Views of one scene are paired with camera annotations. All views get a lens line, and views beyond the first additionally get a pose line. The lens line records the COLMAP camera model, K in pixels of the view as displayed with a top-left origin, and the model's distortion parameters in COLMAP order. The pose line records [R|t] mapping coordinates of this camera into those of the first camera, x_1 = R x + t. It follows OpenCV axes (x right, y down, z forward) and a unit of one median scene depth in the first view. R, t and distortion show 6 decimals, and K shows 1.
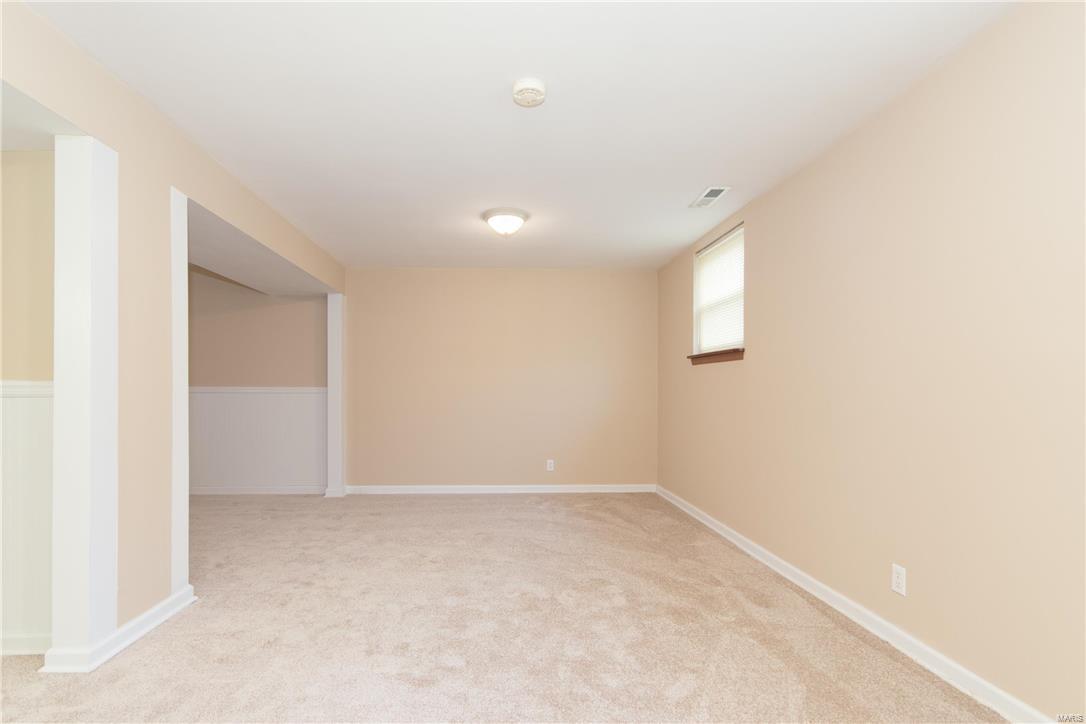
lens RADIAL K [[515.3, 0, 541.8], [0, 515.3, 385.7], [0, 0, 1]] dist [-0.000566, 0.000167]
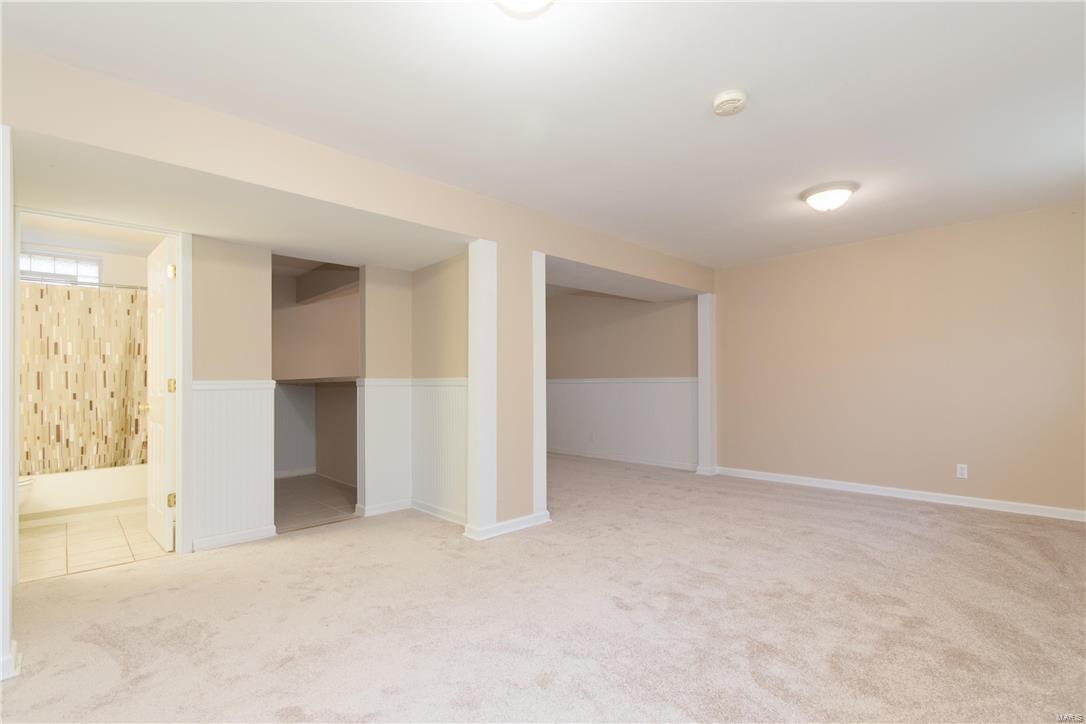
lens RADIAL K [[504.5, 0, 539.3], [0, 504.5, 367.1], [0, 0, 1]] dist [-0.001487, -0.000682]
pose [[0.663710, -0.030676, -0.747361, 0.394621], [0.019478, 0.999529, -0.023728, 0.000837], [0.747737, 0.001191, 0.663994, 0.001306]]
